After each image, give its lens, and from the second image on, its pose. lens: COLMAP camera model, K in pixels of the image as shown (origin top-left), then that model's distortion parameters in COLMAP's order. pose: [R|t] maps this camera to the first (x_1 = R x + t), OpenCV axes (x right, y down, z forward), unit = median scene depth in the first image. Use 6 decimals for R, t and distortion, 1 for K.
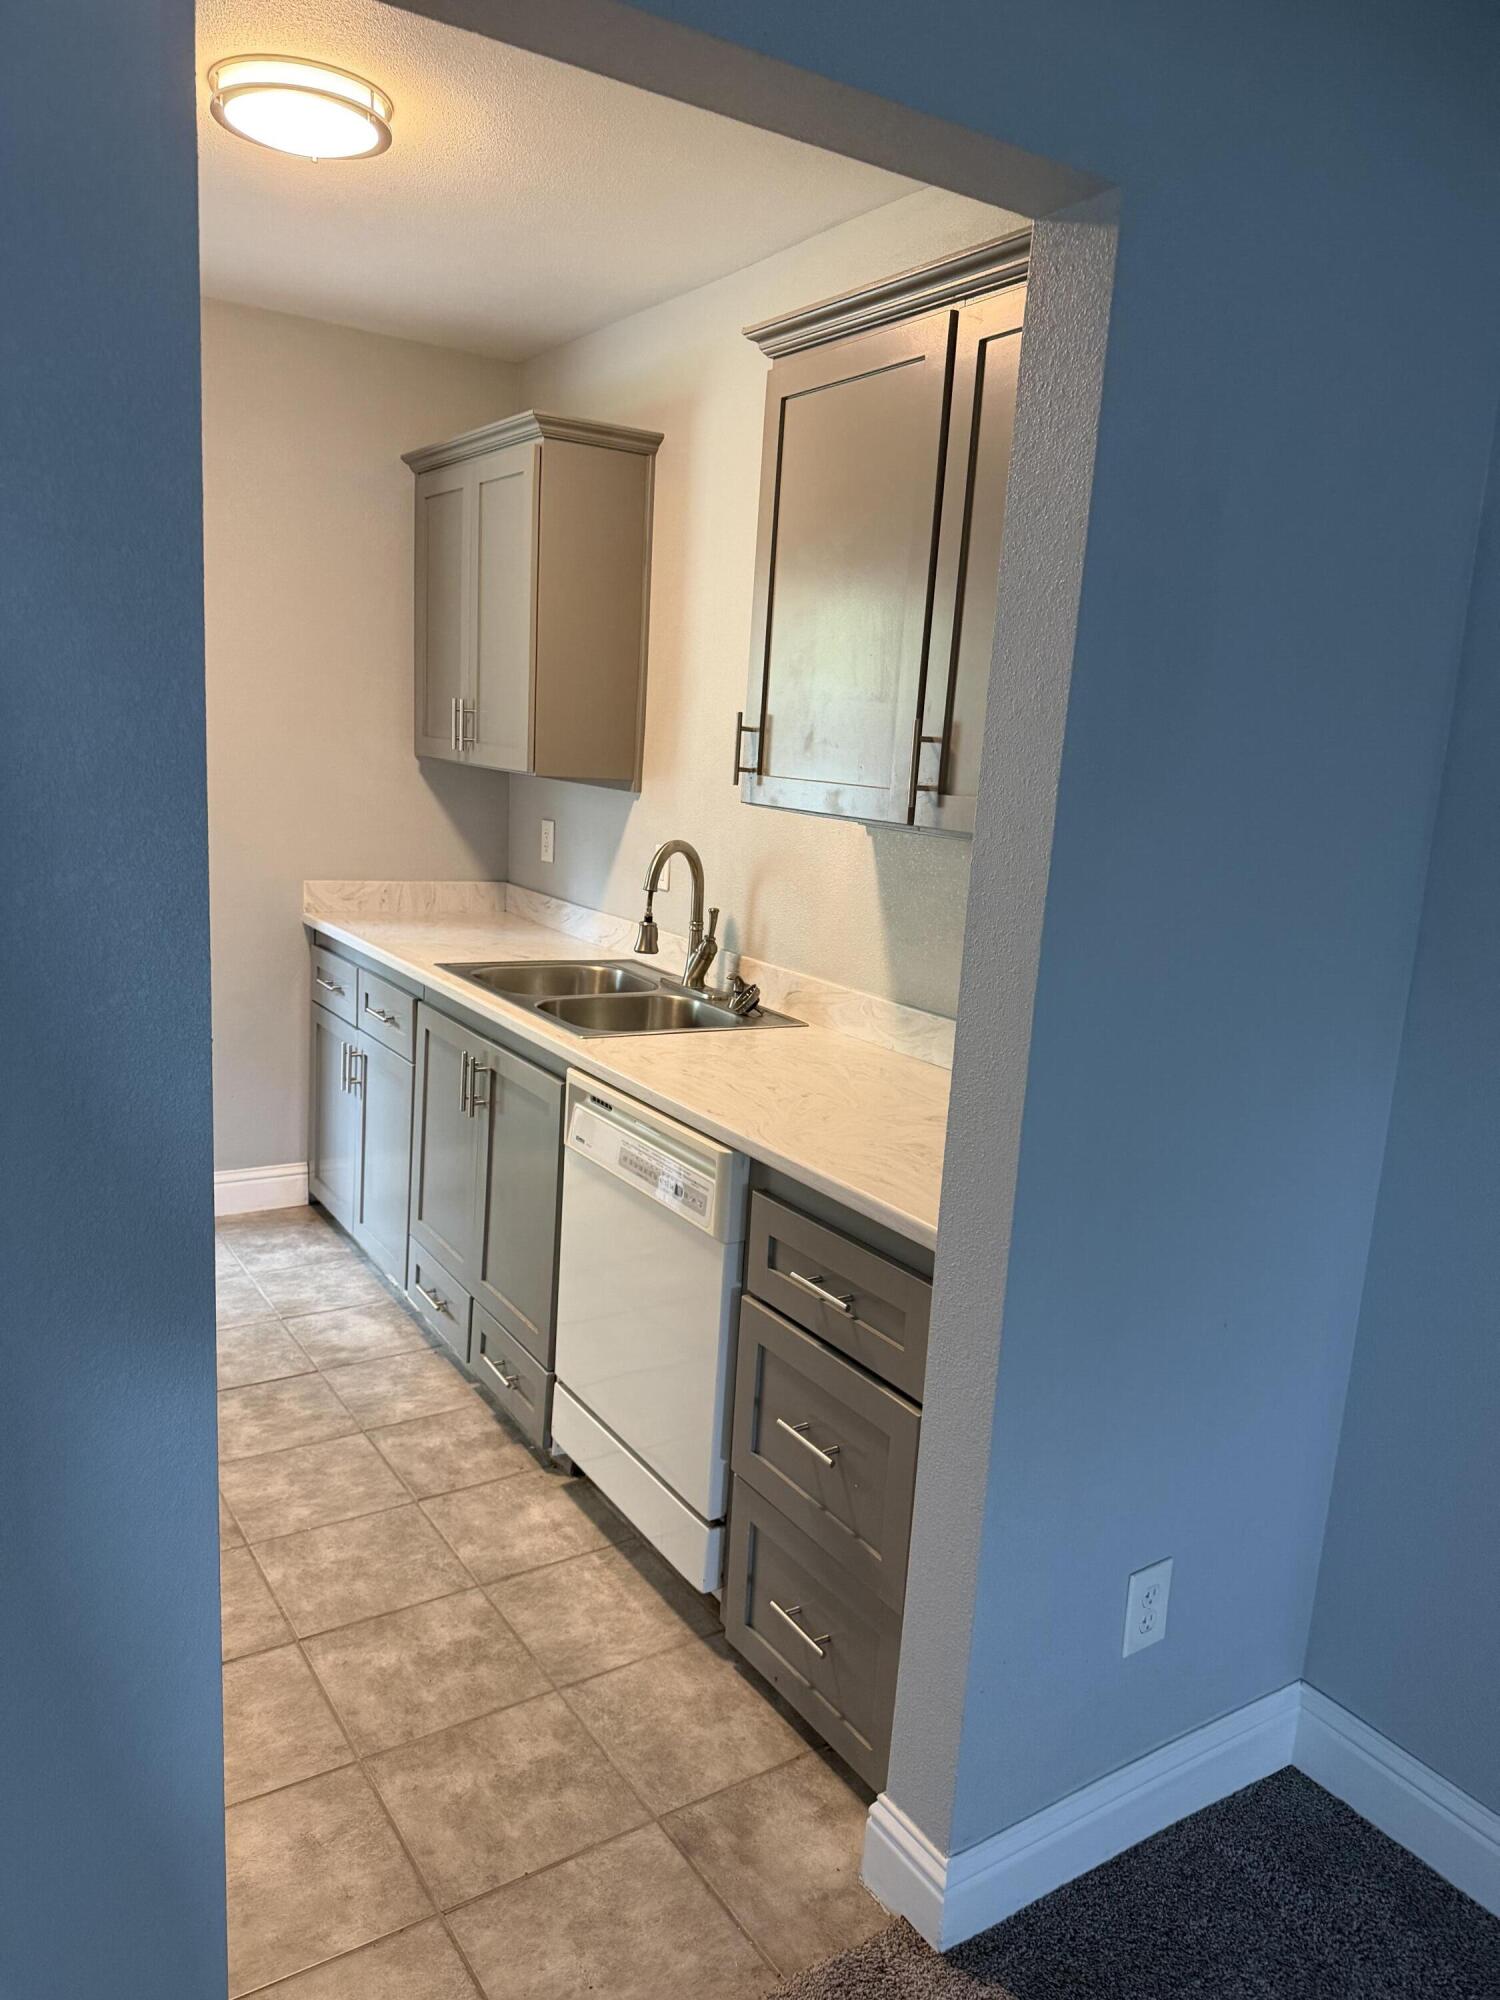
lens RADIAL K [[1429.2, 0, 754.0], [0, 1429.2, 1010.9], [0, 0, 1]] dist [0.078317, -0.060110]
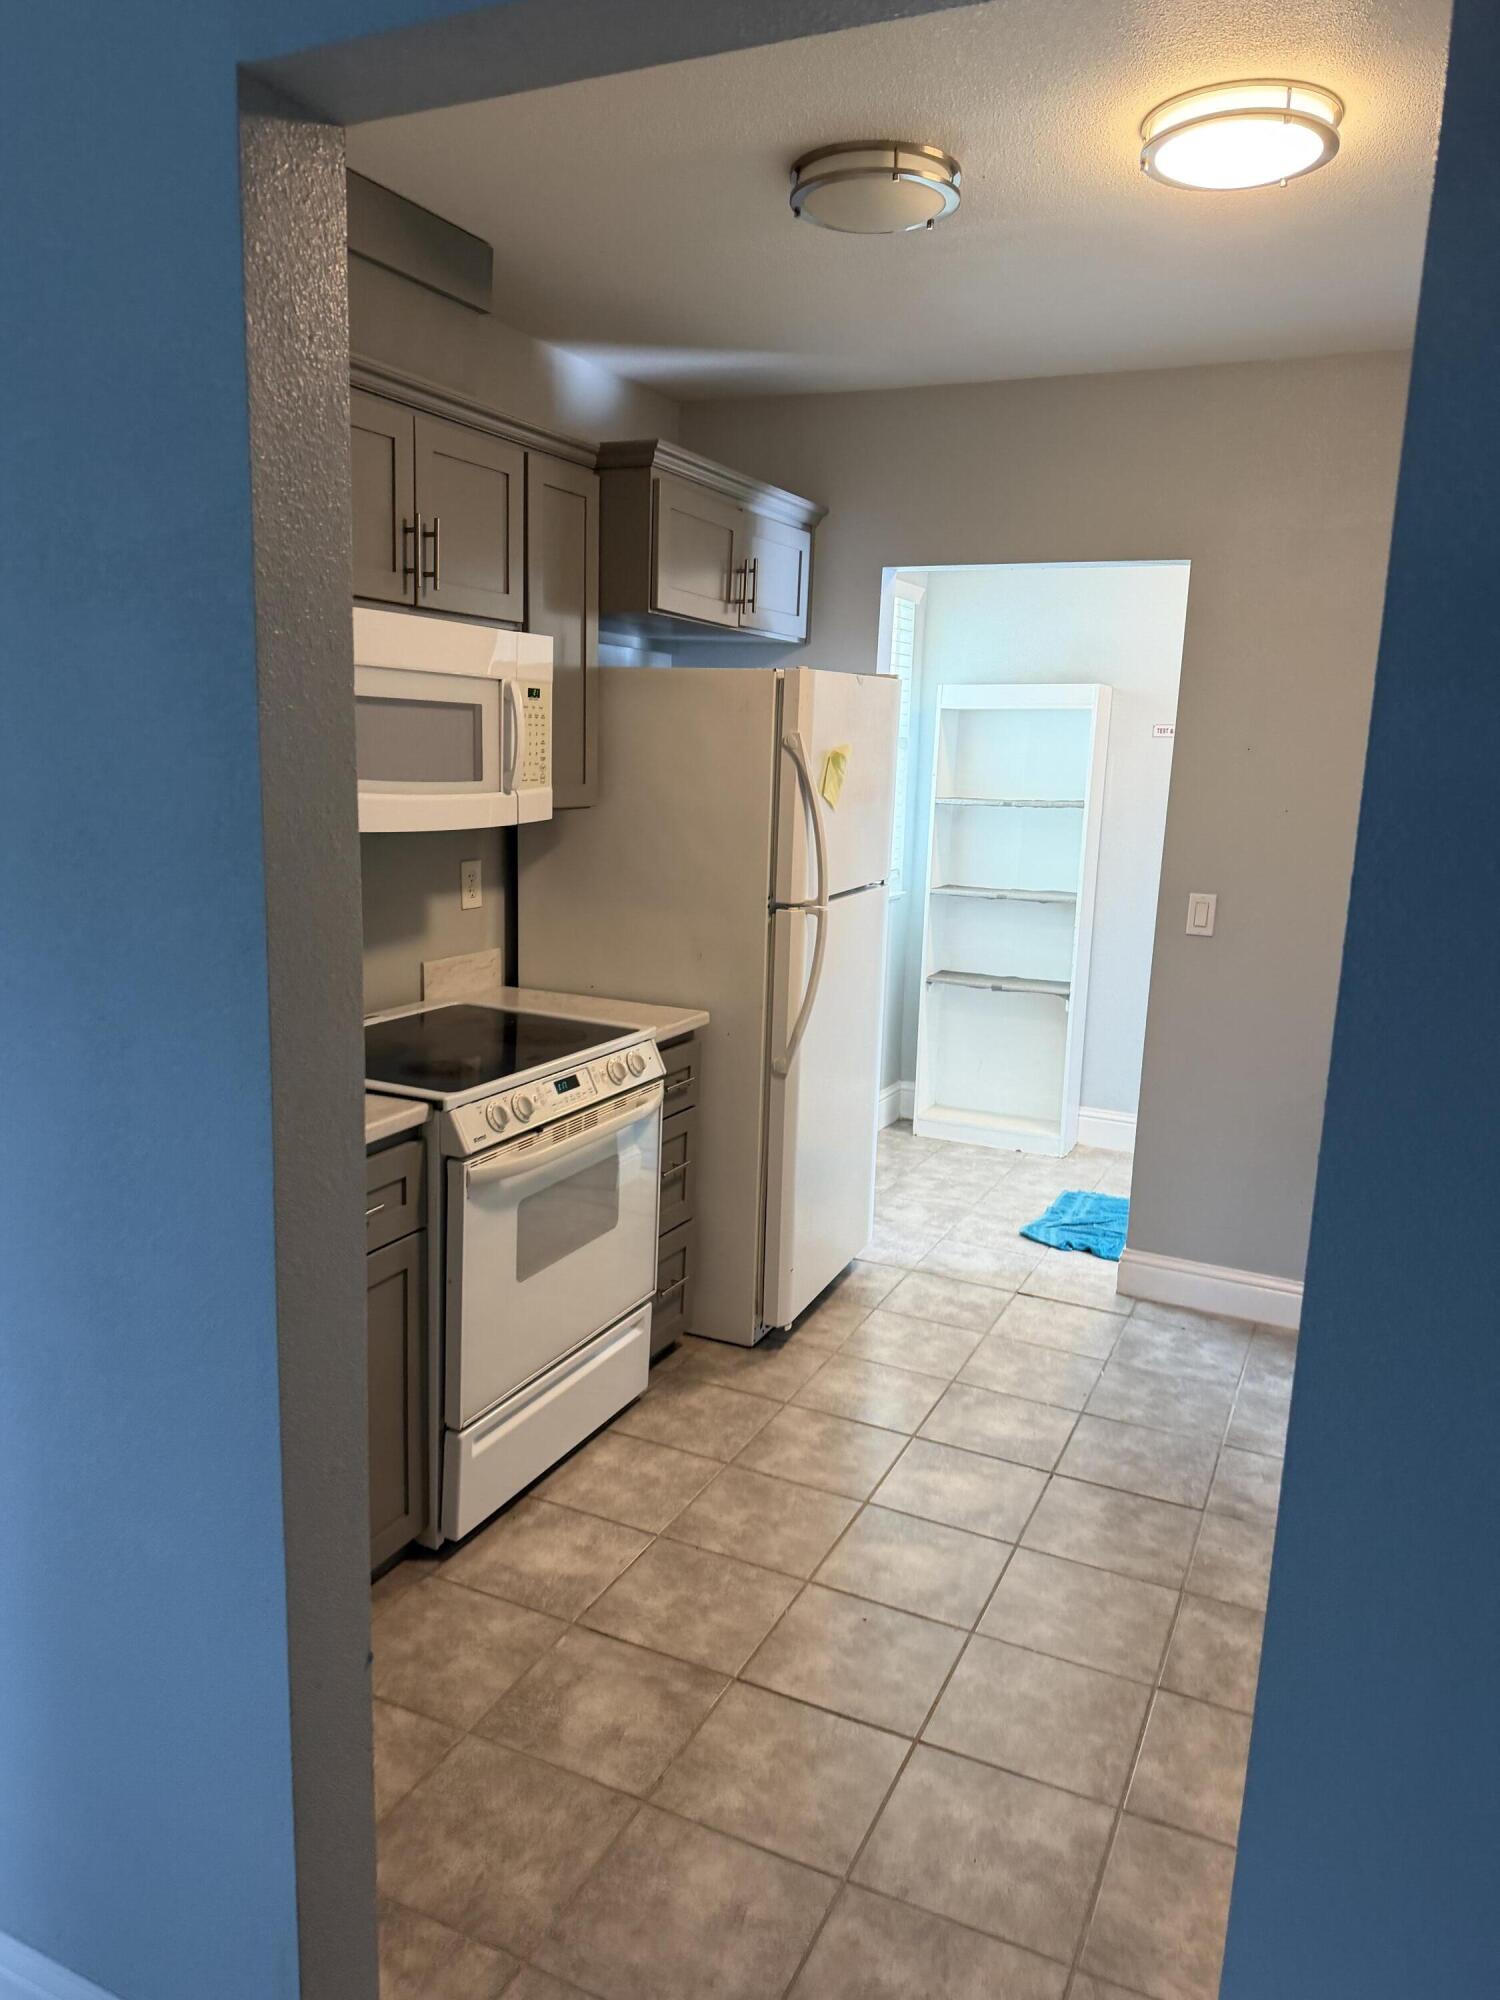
lens RADIAL K [[1429.2, 0, 746.0], [0, 1429.2, 996.1], [0, 0, 1]] dist [0.078317, -0.060110]
pose [[0.533957, 0.106431, -0.838786, 0.357490], [-0.166608, 0.985840, 0.019030, -0.049669], [0.828934, 0.129588, 0.544128, 0.295912]]
